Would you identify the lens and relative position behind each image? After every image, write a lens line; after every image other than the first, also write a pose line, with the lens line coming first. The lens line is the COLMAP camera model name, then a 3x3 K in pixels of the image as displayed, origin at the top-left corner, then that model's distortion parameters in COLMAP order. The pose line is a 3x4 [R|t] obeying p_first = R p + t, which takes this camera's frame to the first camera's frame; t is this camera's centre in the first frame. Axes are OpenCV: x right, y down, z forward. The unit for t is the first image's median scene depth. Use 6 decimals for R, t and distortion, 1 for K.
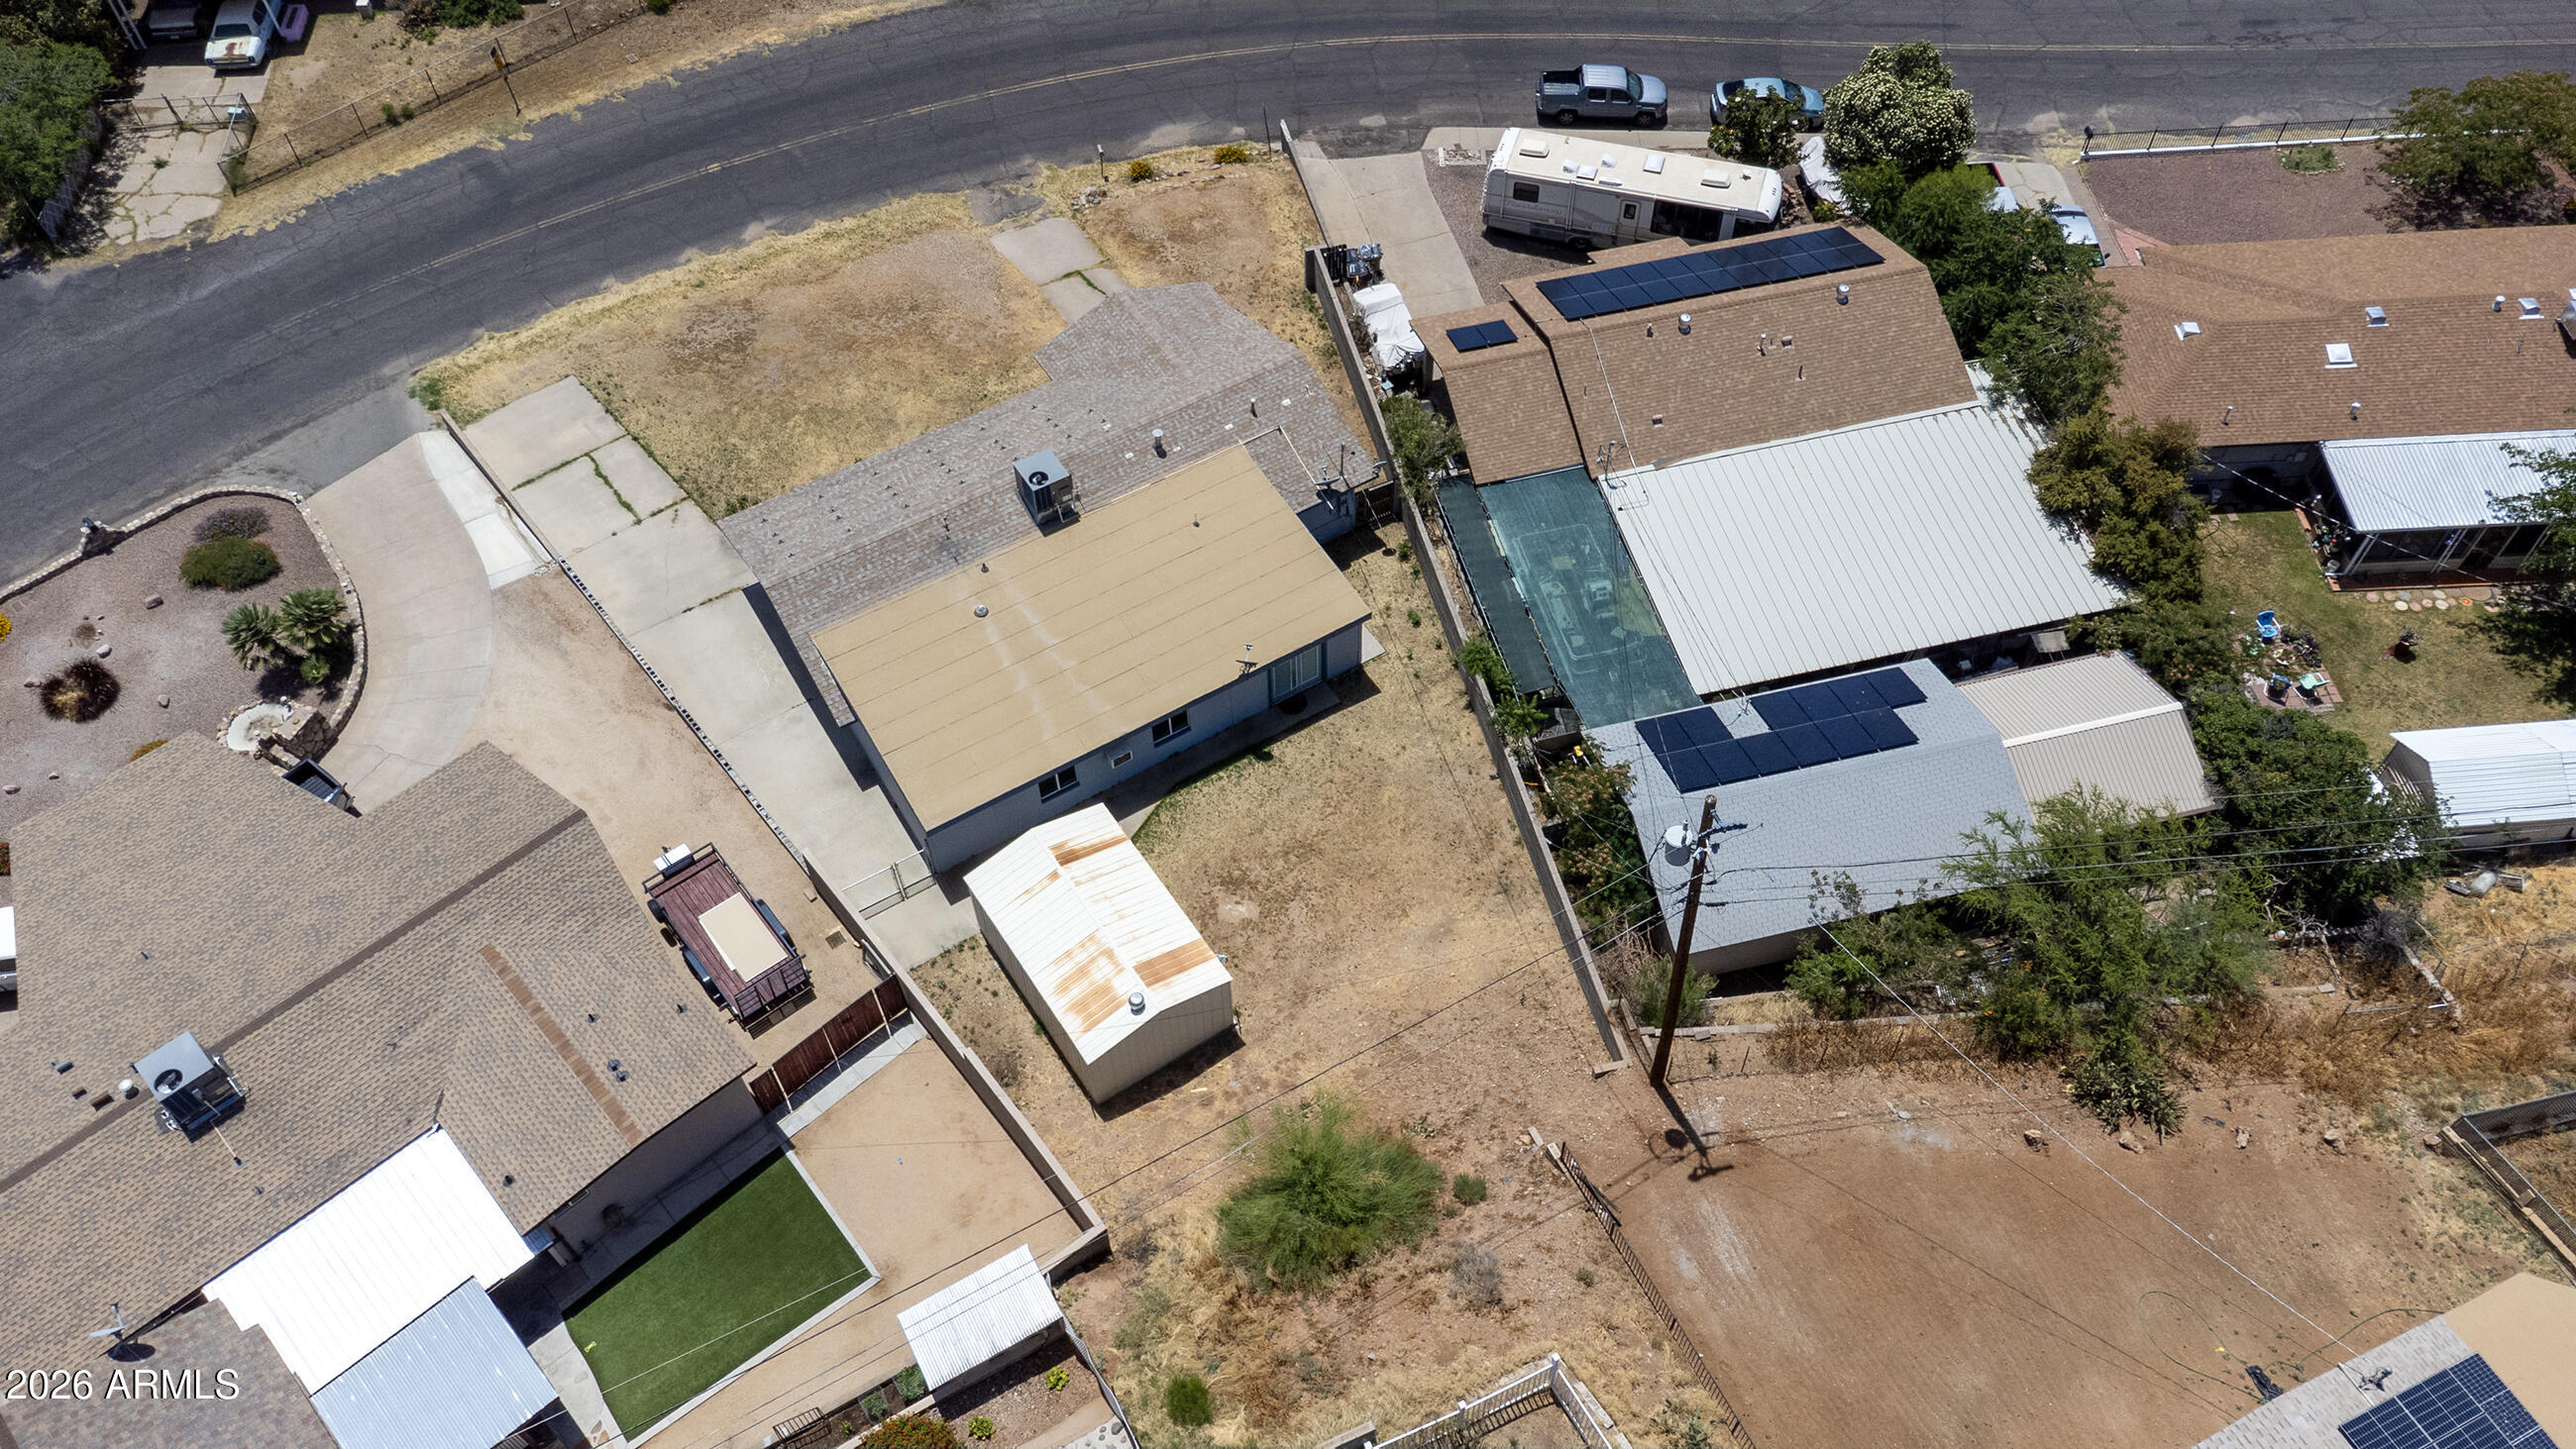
lens RADIAL K [[1931.7, 0, 1289.2], [0, 1931.7, 713.4], [0, 0, 1]] dist [0.006283, 0.080591]
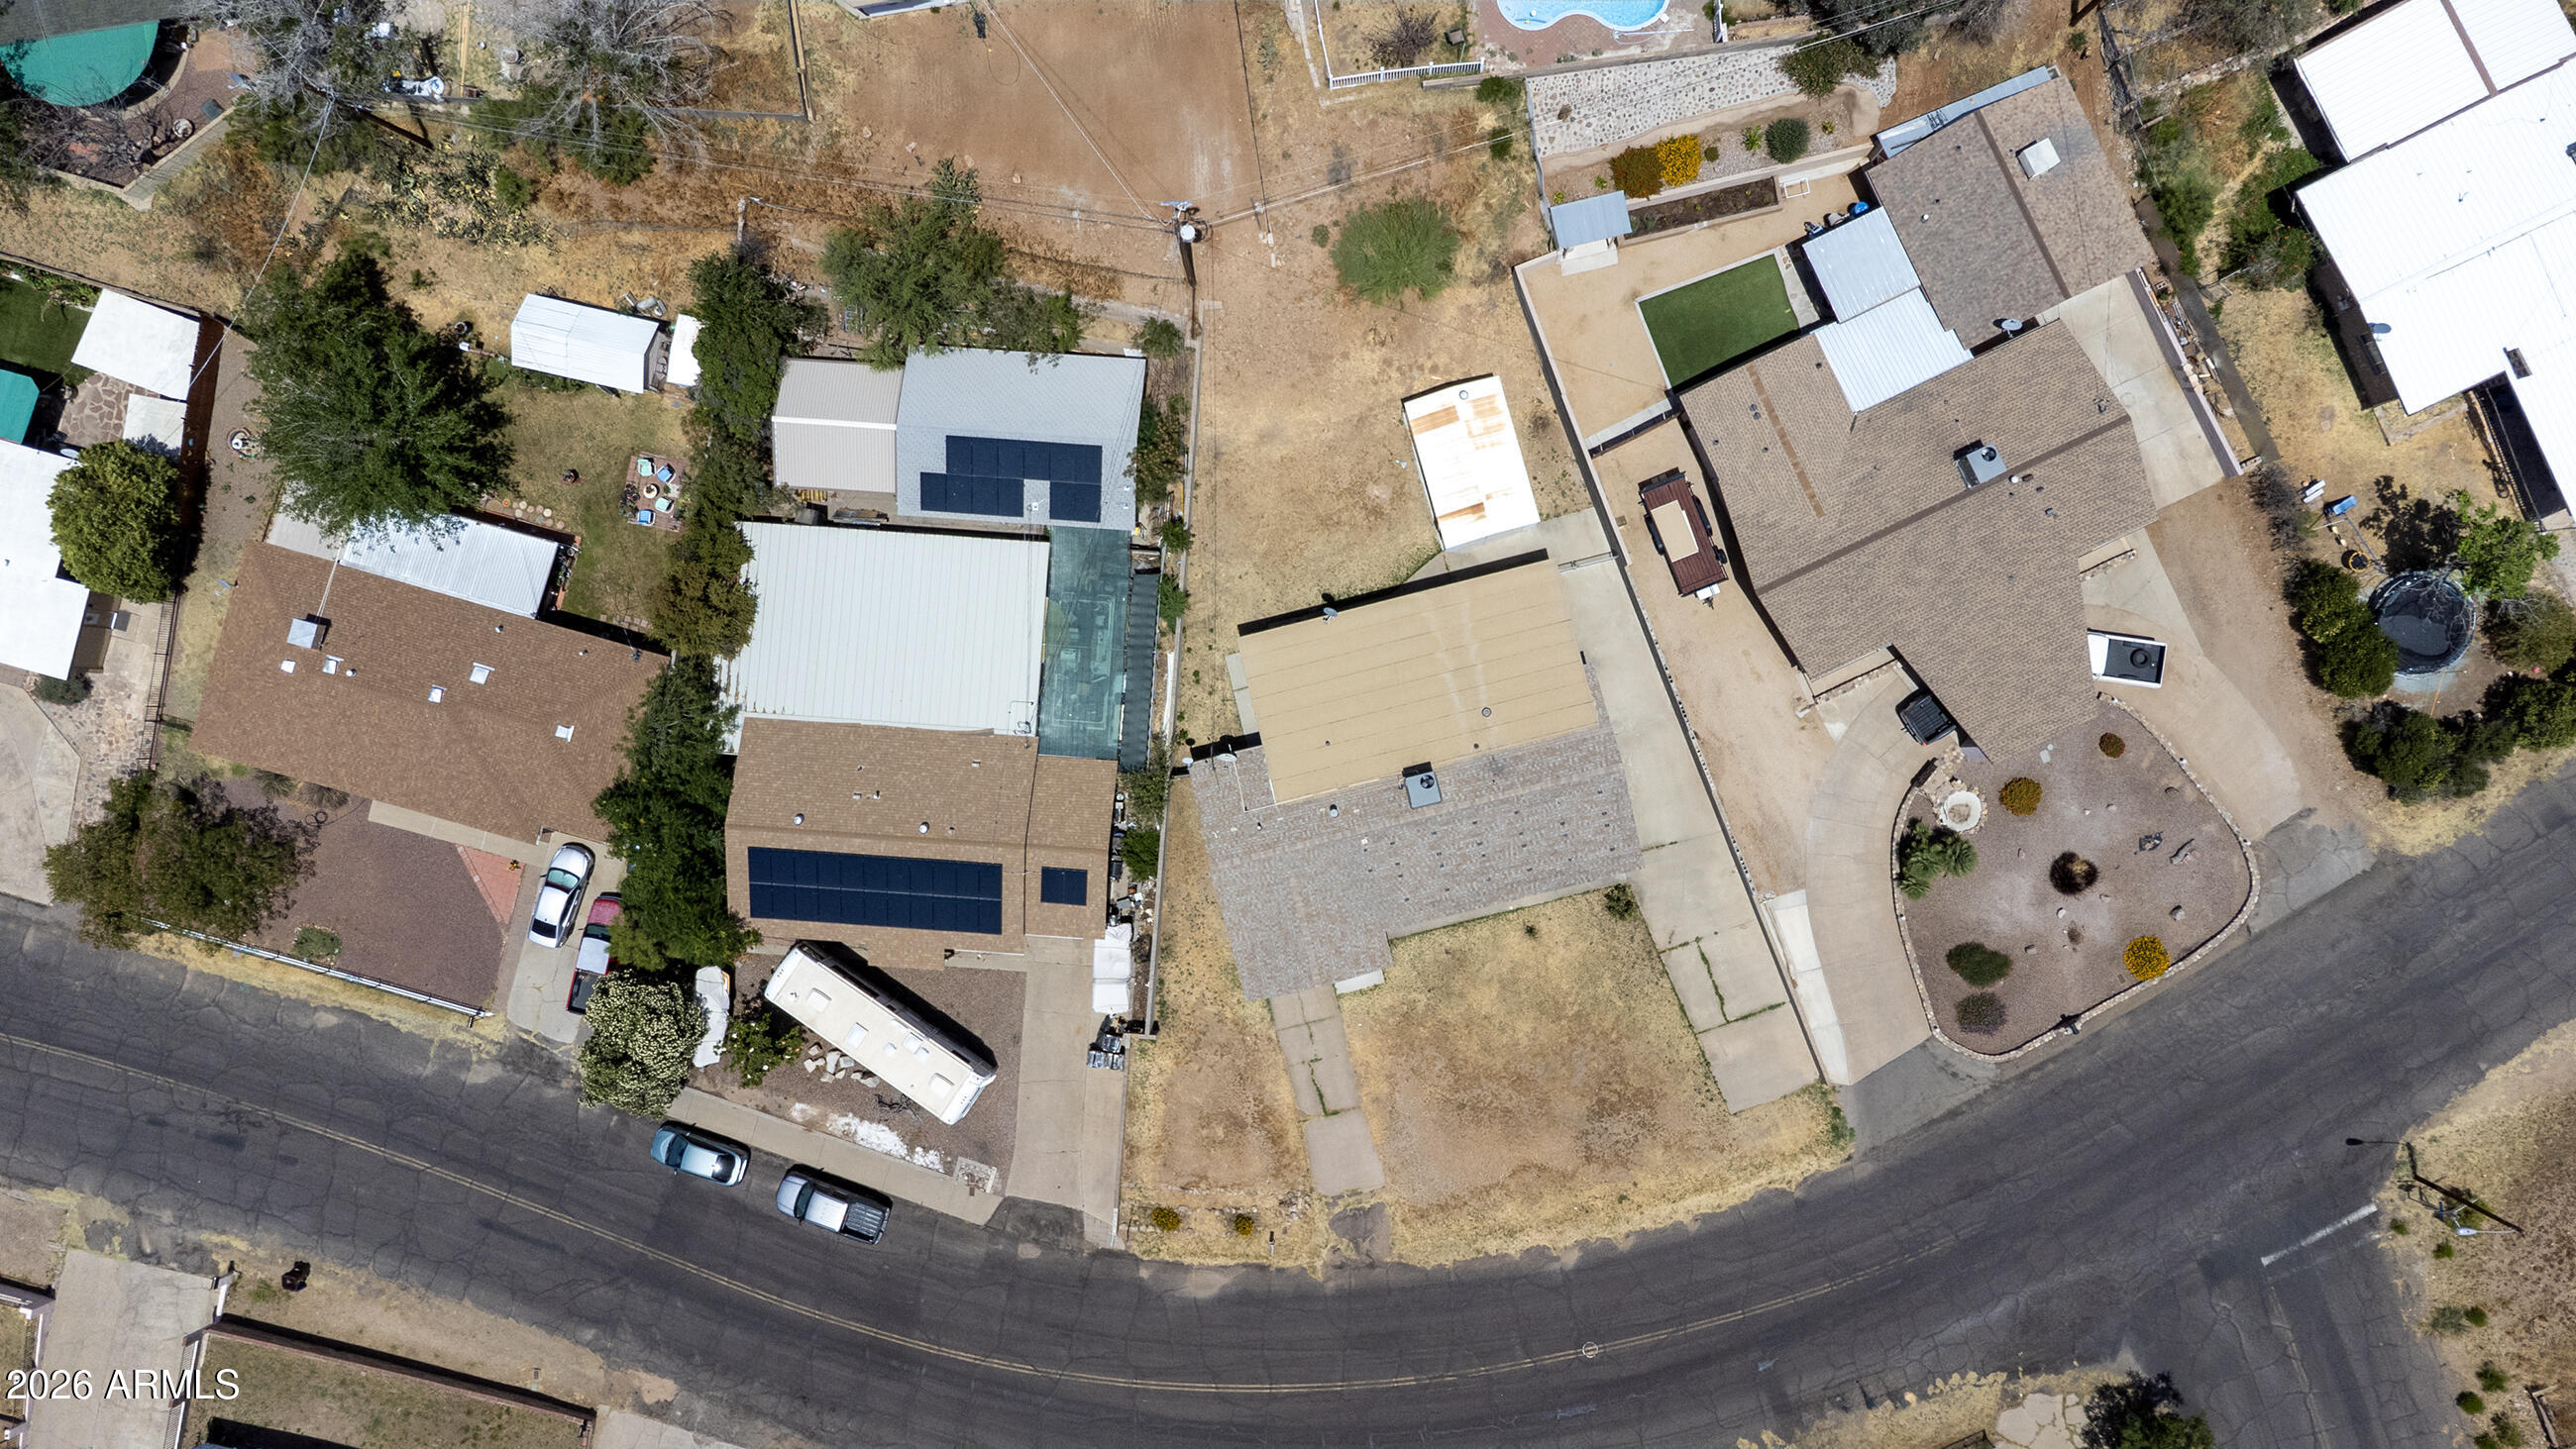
lens RADIAL K [[1931.7, 0, 1289.2], [0, 1931.7, 713.4], [0, 0, 1]] dist [0.006283, 0.080591]
pose [[-0.950926, -0.304018, 0.057560, -0.090438], [0.275903, -0.748915, 0.602498, -0.891792], [-0.140063, 0.588812, 0.796042, -0.147510]]
